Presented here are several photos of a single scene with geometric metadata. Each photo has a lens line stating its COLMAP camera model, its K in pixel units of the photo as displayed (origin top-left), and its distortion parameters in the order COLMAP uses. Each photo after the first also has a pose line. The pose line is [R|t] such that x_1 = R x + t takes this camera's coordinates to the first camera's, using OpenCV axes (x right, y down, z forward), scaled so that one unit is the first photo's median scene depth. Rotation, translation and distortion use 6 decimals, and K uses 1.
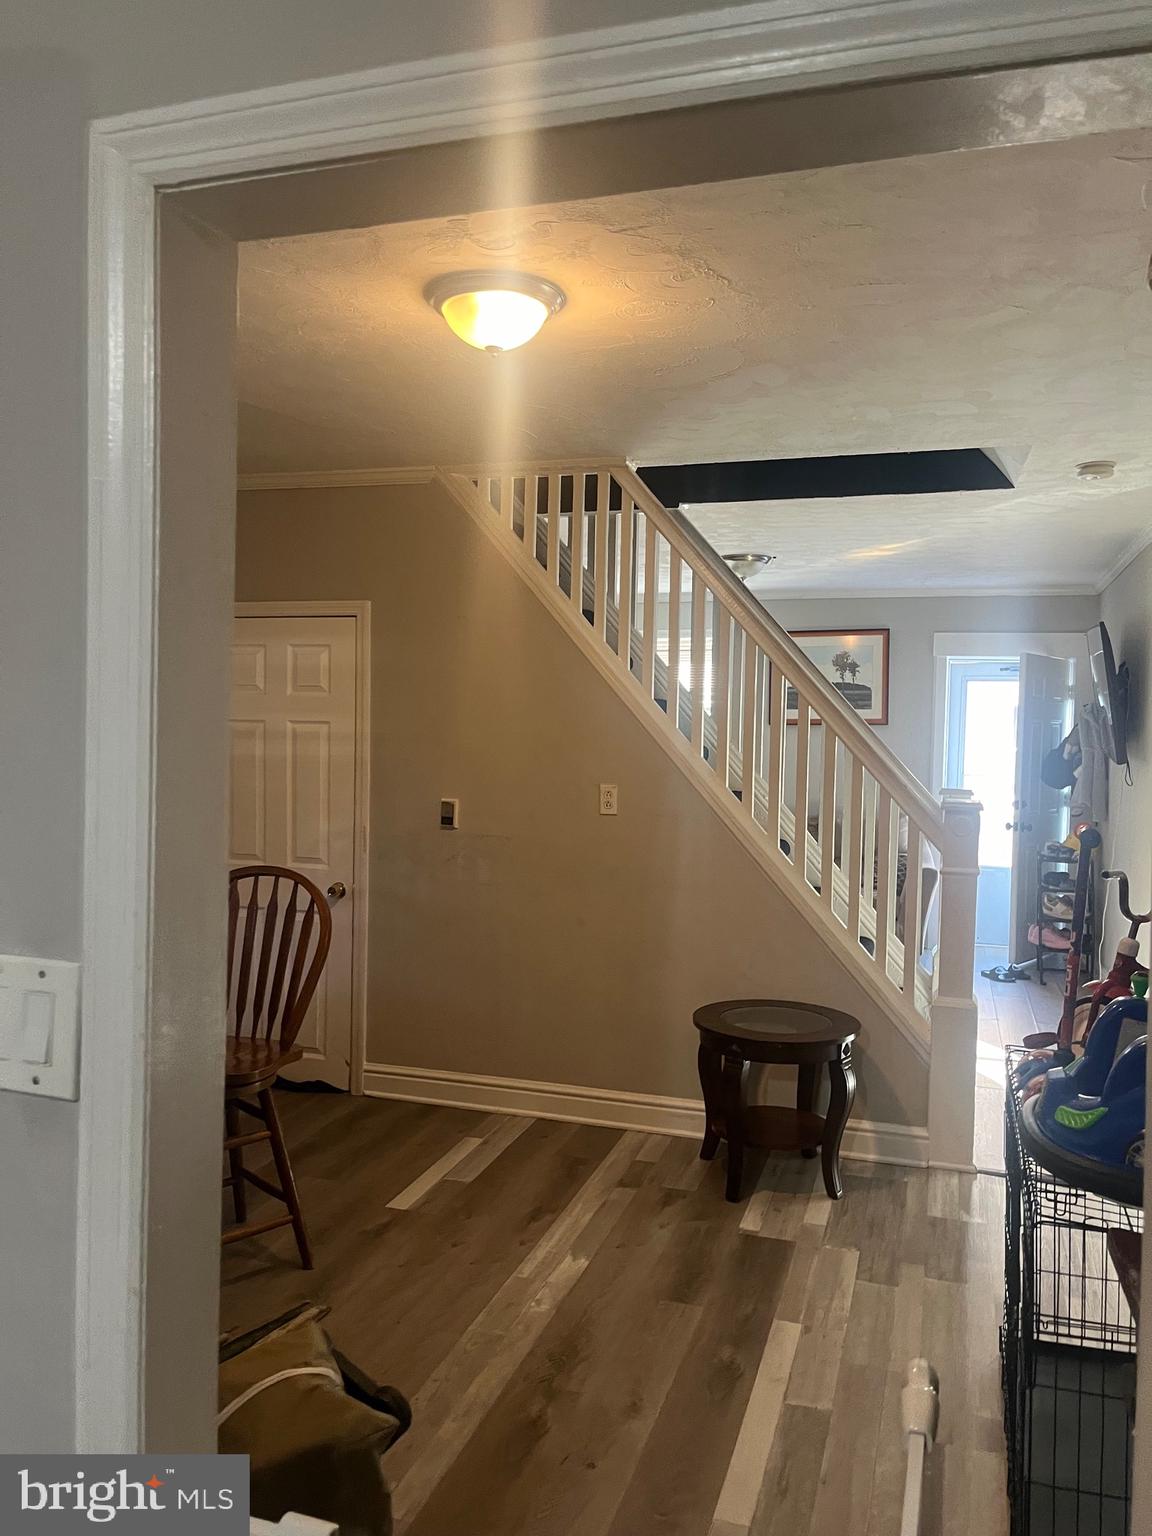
lens RADIAL K [[1125.4, 0, 576.0], [0, 1125.4, 768.0], [0, 0, 1]] dist [0.052581, -0.066833]
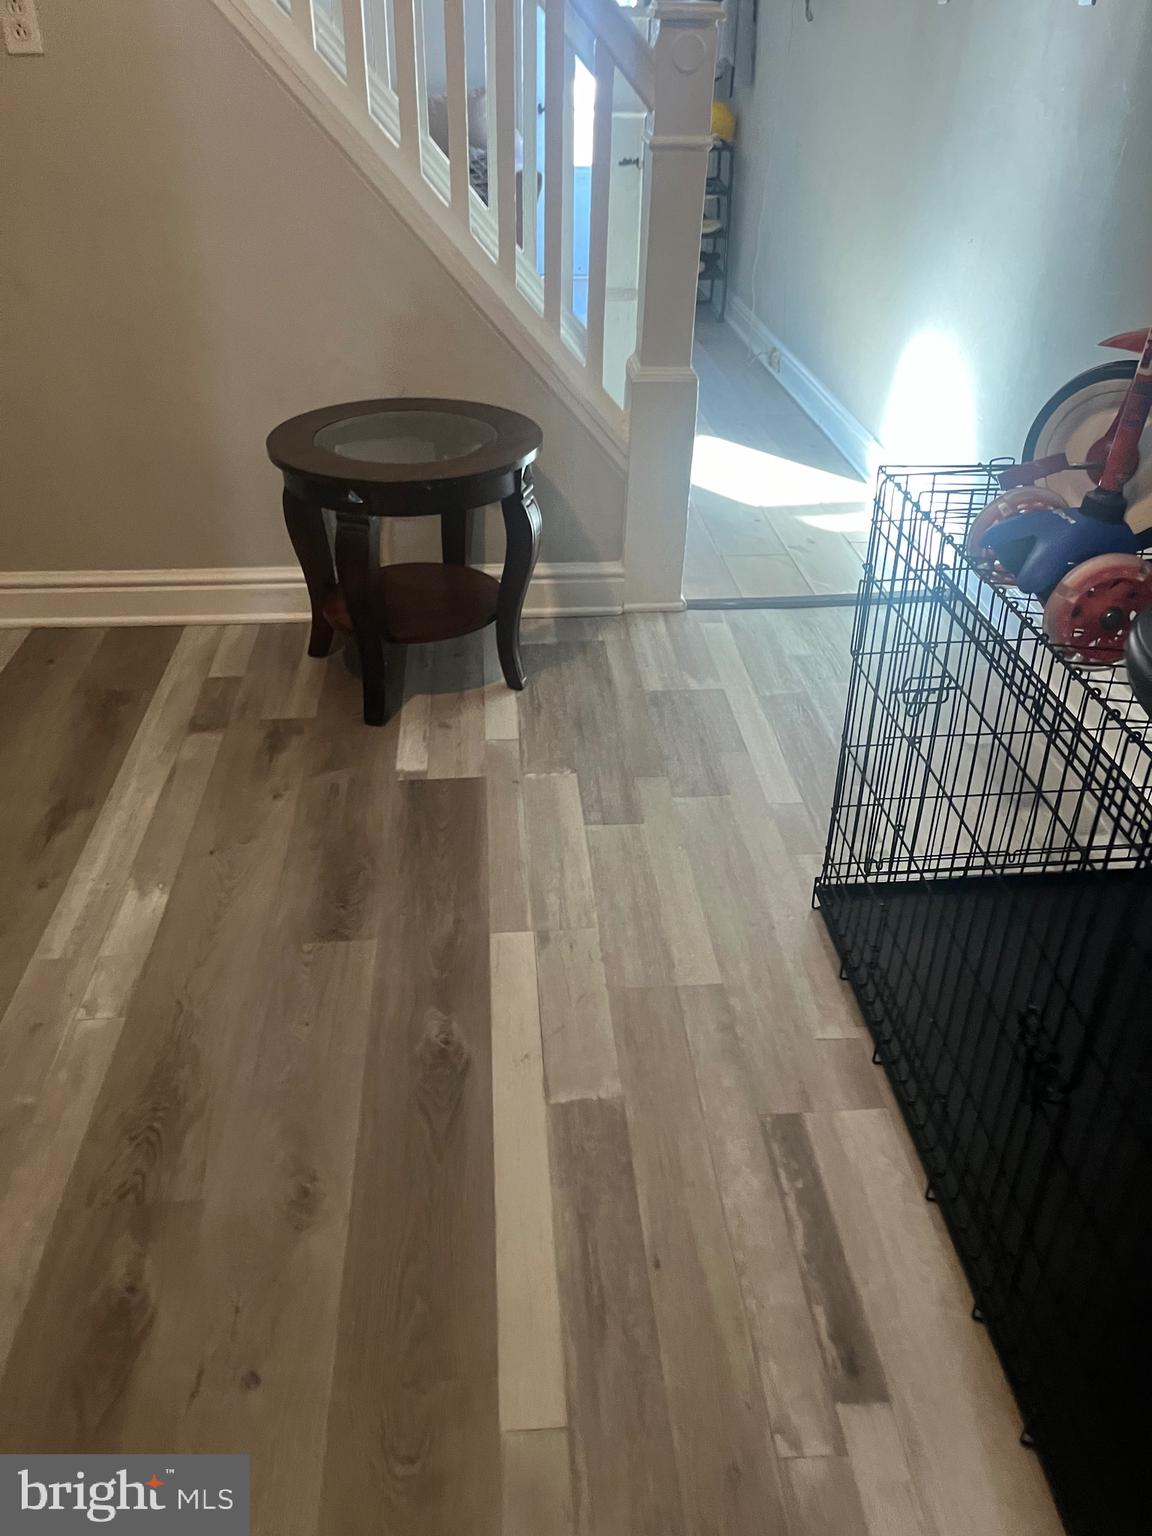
lens RADIAL K [[1125.4, 0, 576.0], [0, 1125.4, 768.0], [0, 0, 1]] dist [0.052581, -0.066833]
pose [[0.921137, -0.214286, 0.324943, 0.026330], [0.012597, 0.850792, 0.525352, 0.059052], [-0.389034, -0.479828, 0.786395, 0.420430]]
